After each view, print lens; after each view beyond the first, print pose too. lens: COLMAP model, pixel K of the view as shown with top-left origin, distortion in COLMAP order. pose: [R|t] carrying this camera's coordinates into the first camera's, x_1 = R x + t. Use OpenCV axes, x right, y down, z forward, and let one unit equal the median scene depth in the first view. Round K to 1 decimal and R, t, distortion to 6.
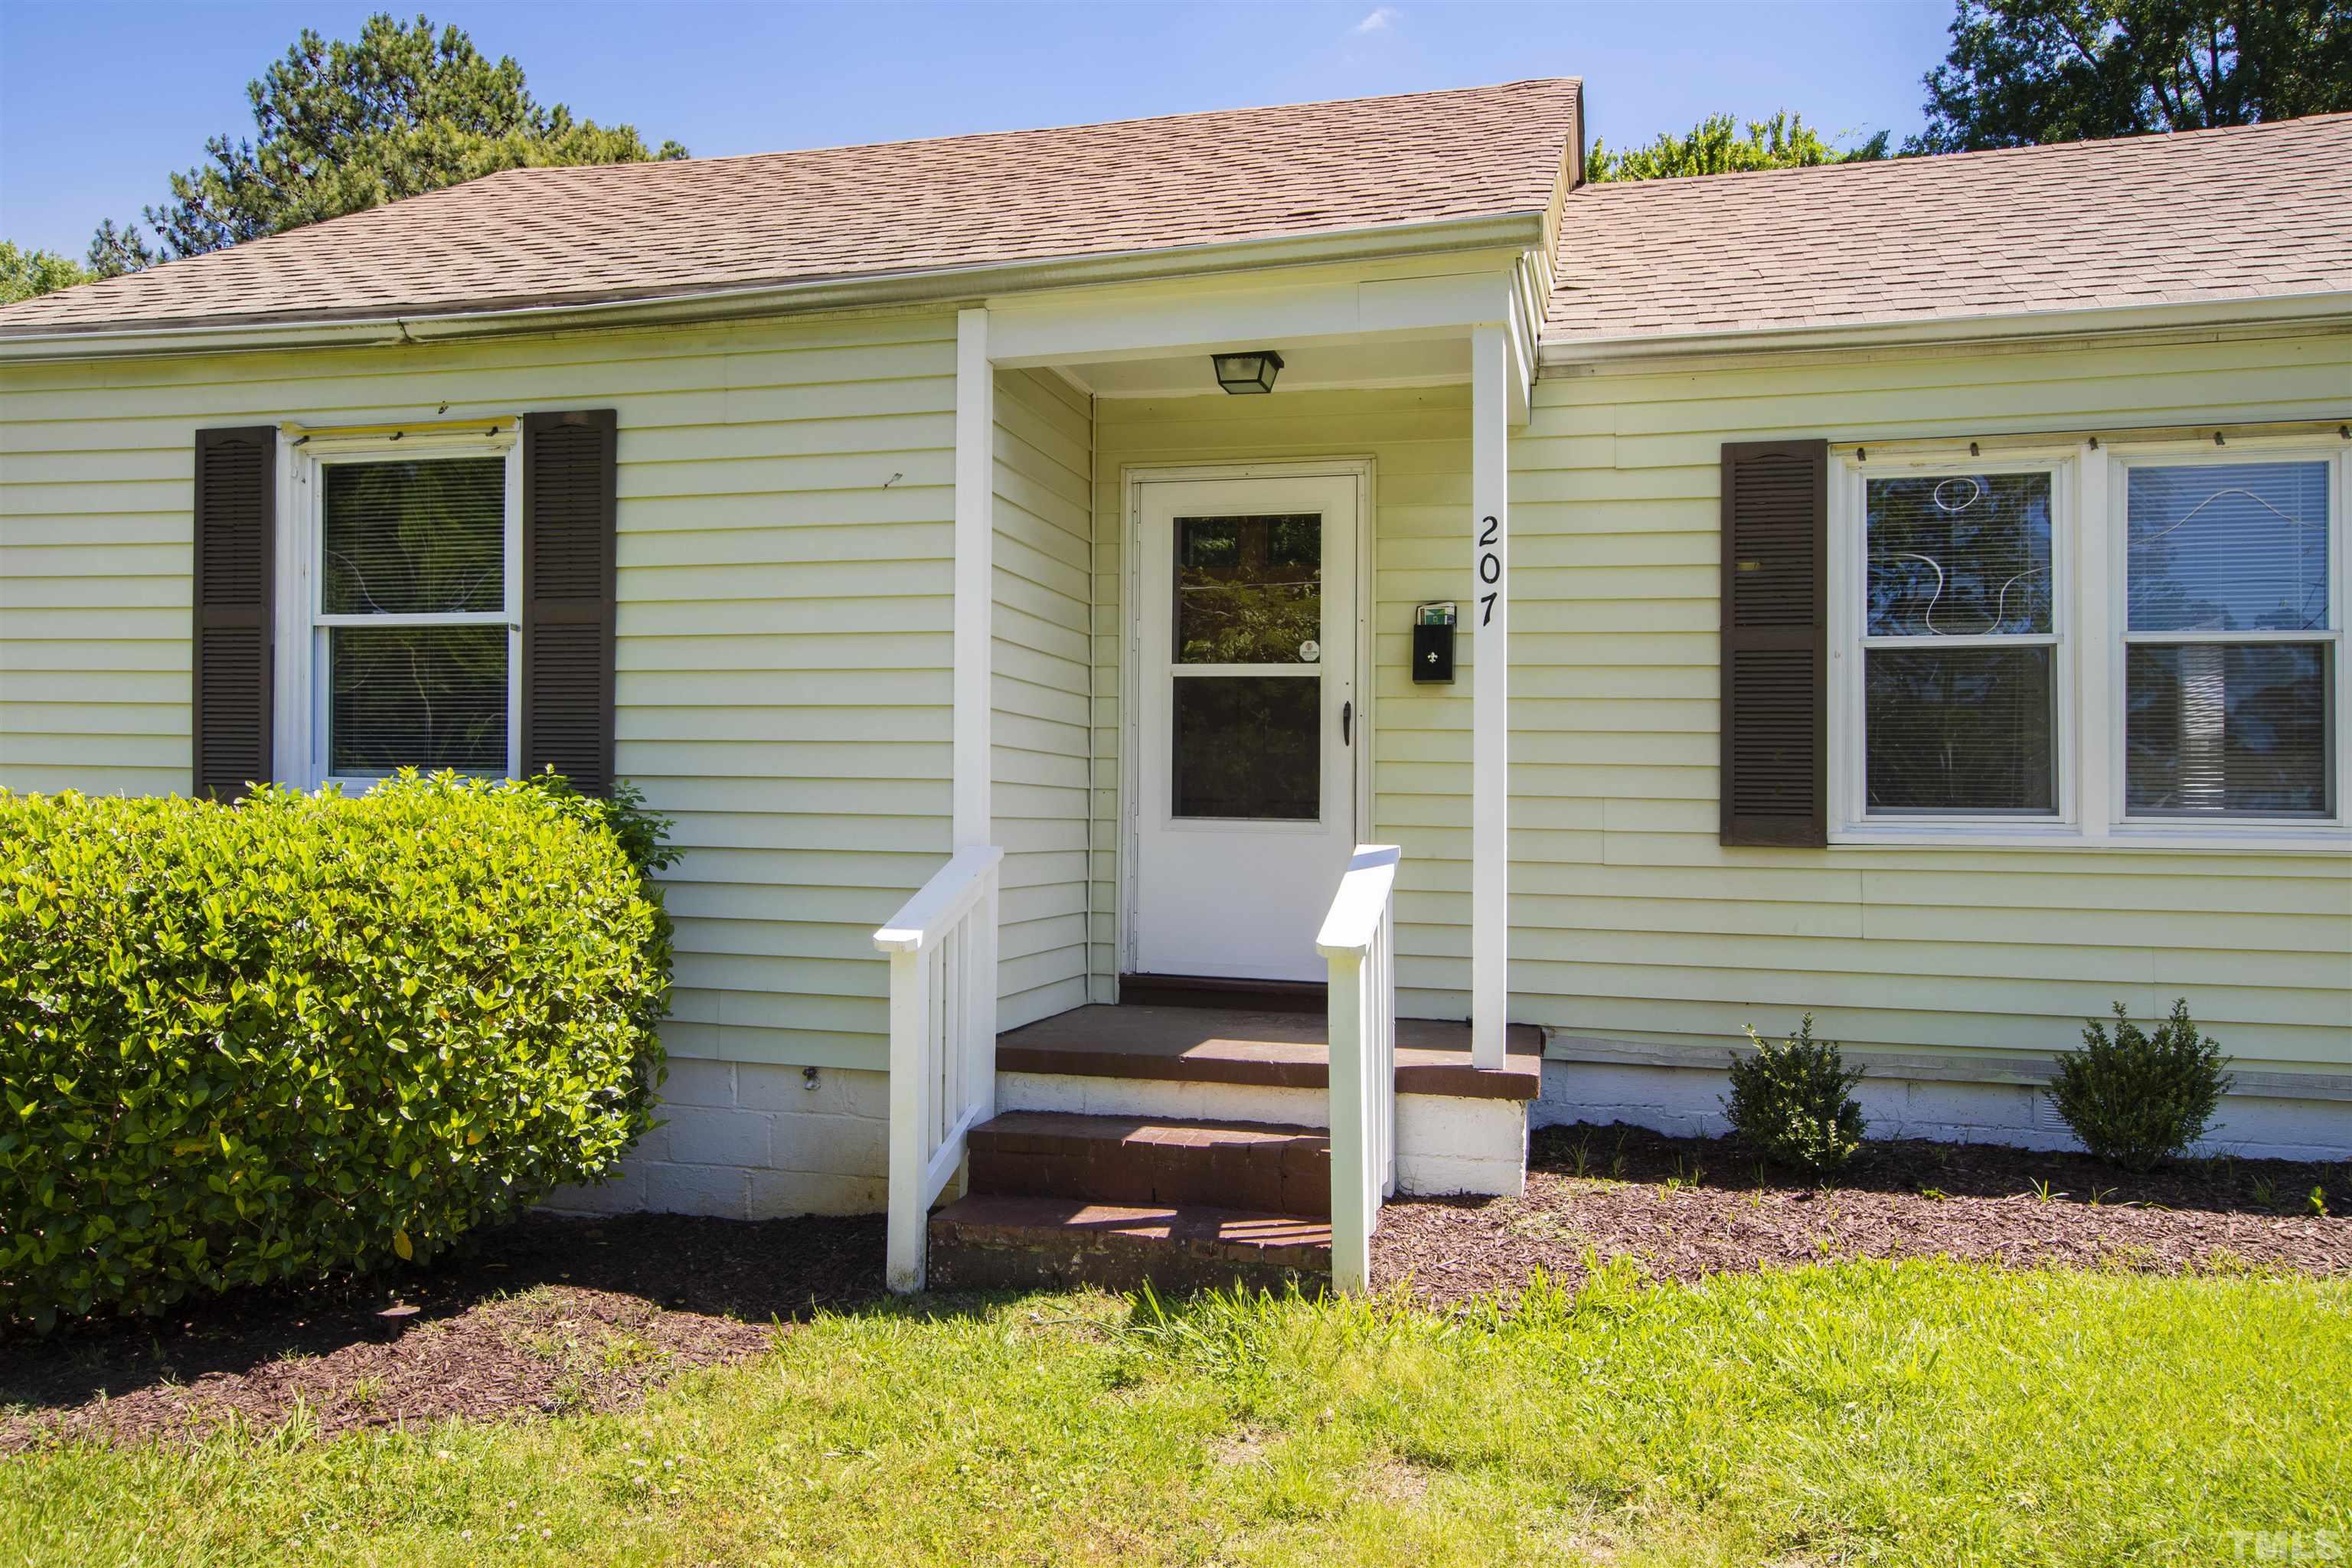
lens RADIAL K [[1671.1, 0, 1181.1], [0, 1671.1, 806.6], [0, 0, 1]] dist [-0.000481, 0.002354]
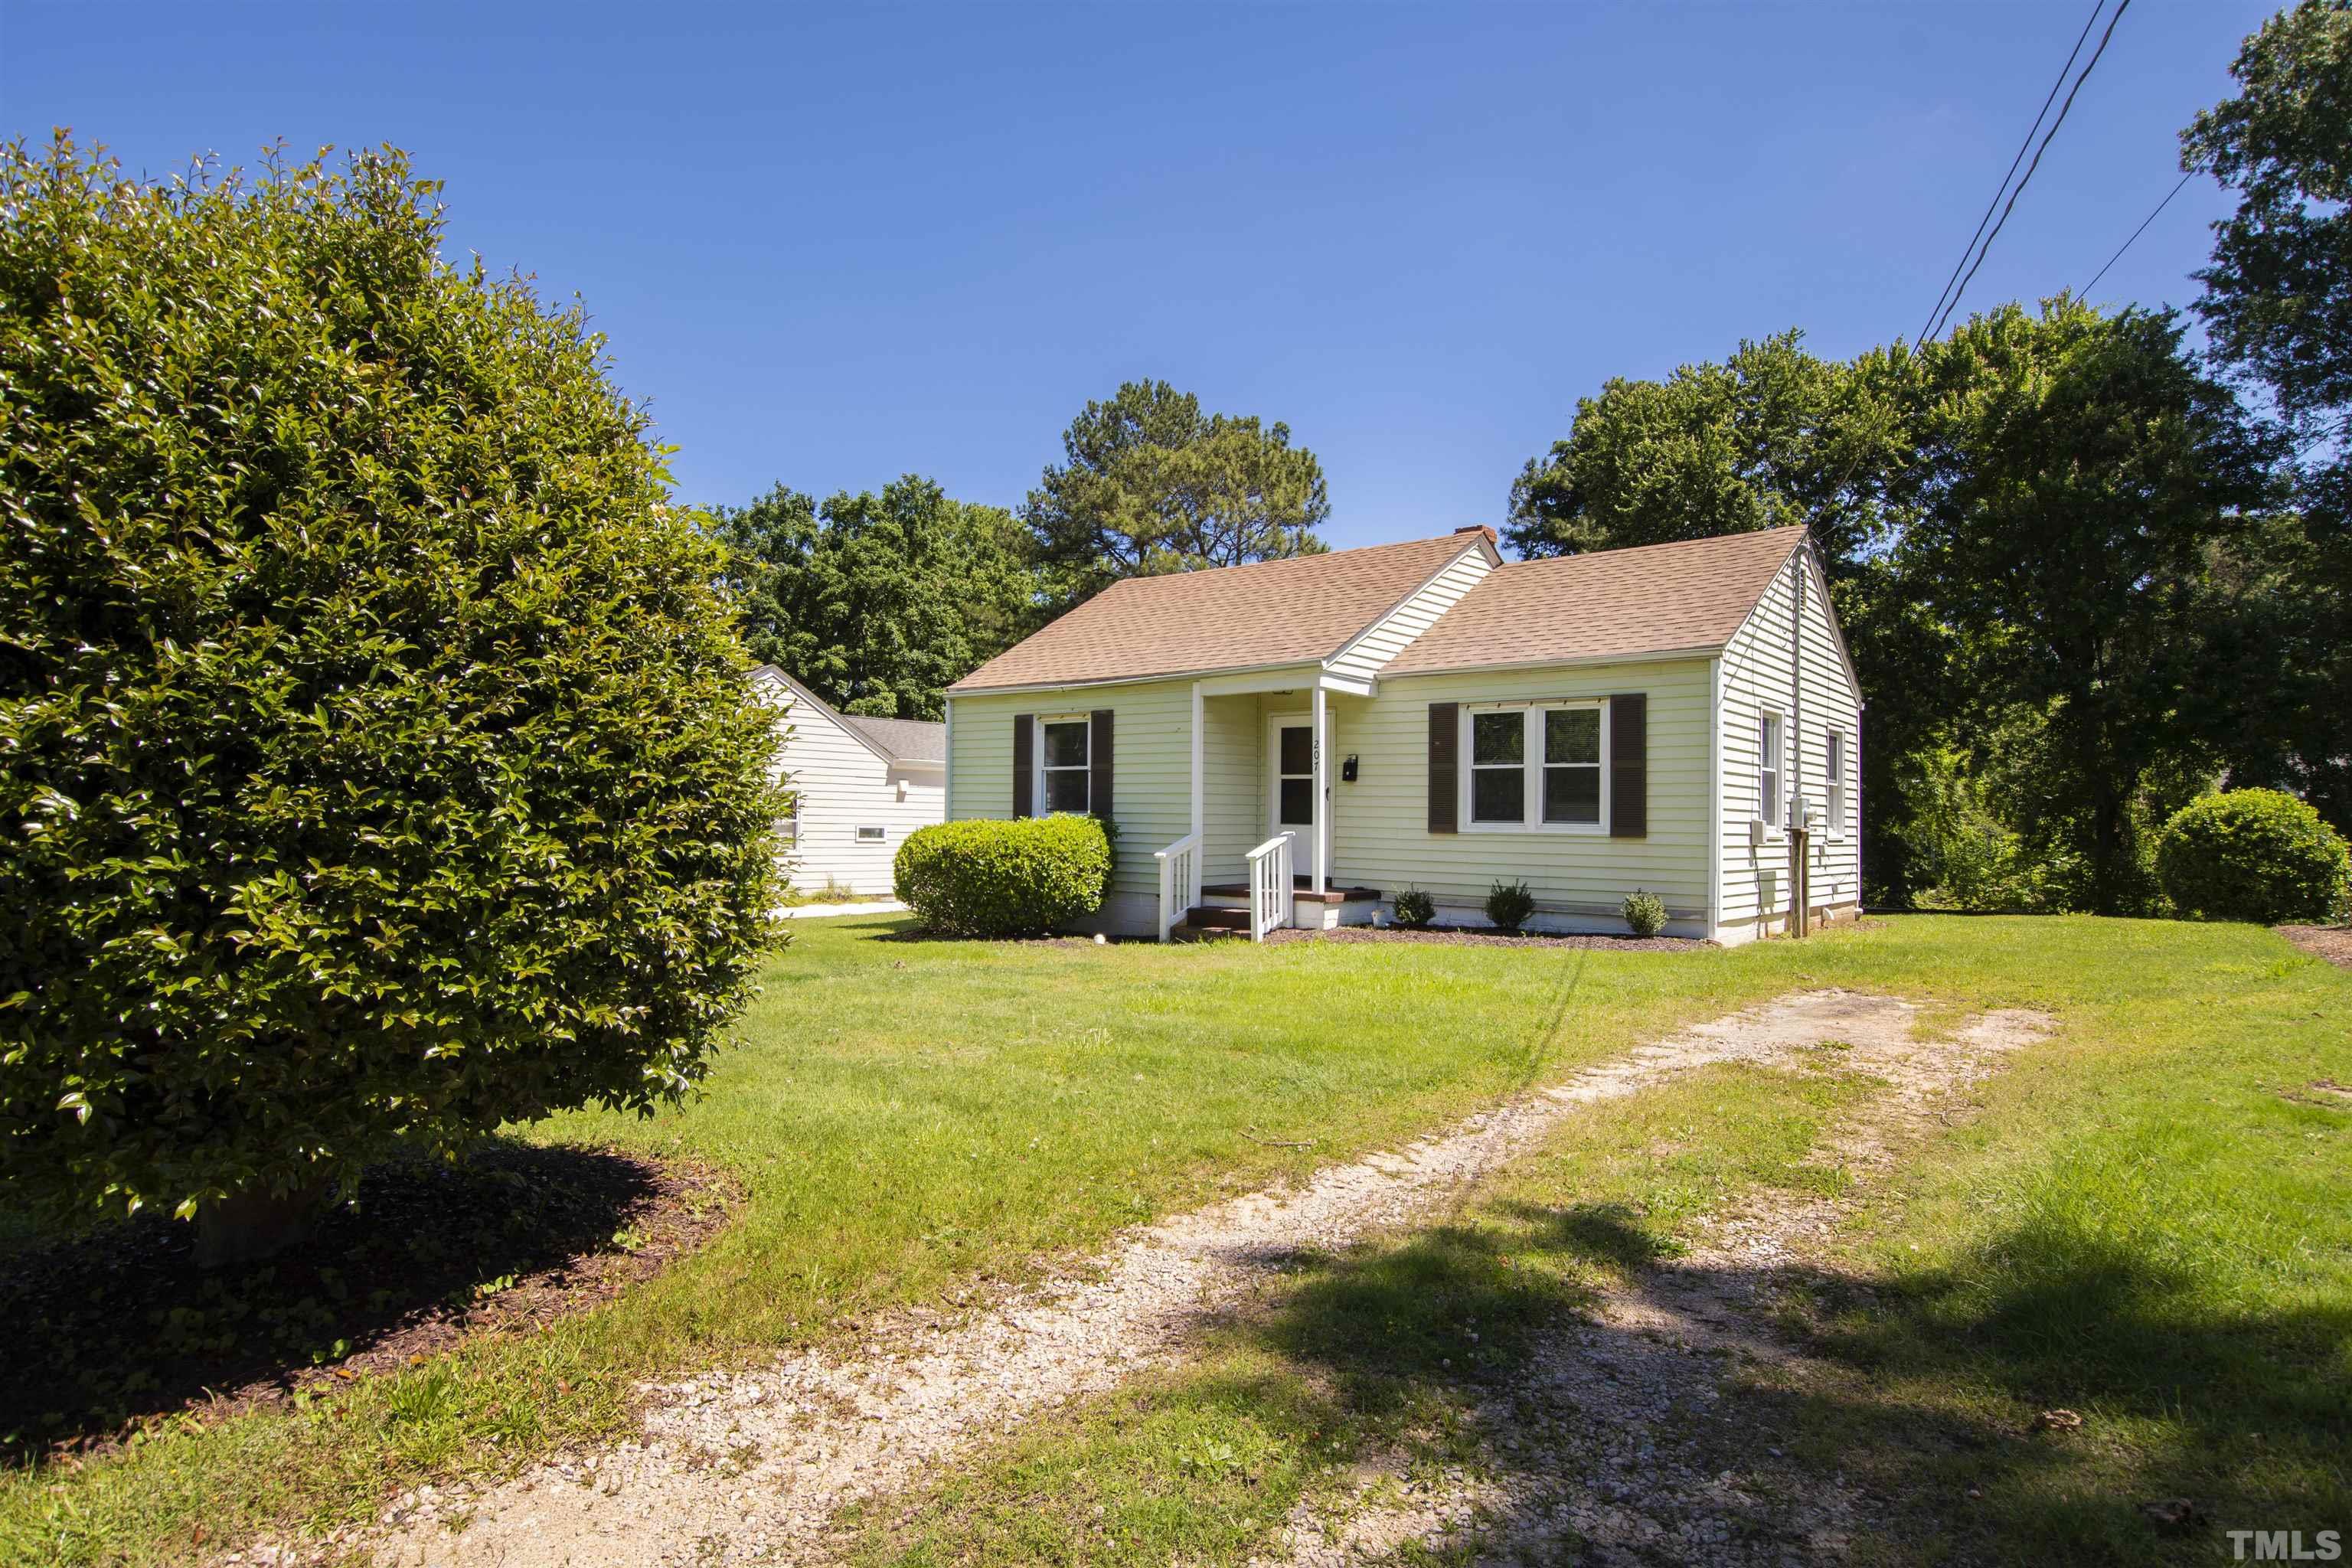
lens RADIAL K [[1286.2, 0, 1181.5], [0, 1286.2, 778.3], [0, 0, 1]] dist [0.001313, 0.001984]
pose [[0.906375, -0.016329, -0.422158, 0.936739], [0.008042, 0.999739, -0.021404, -0.030786], [0.422397, 0.016005, 0.906270, -1.405353]]
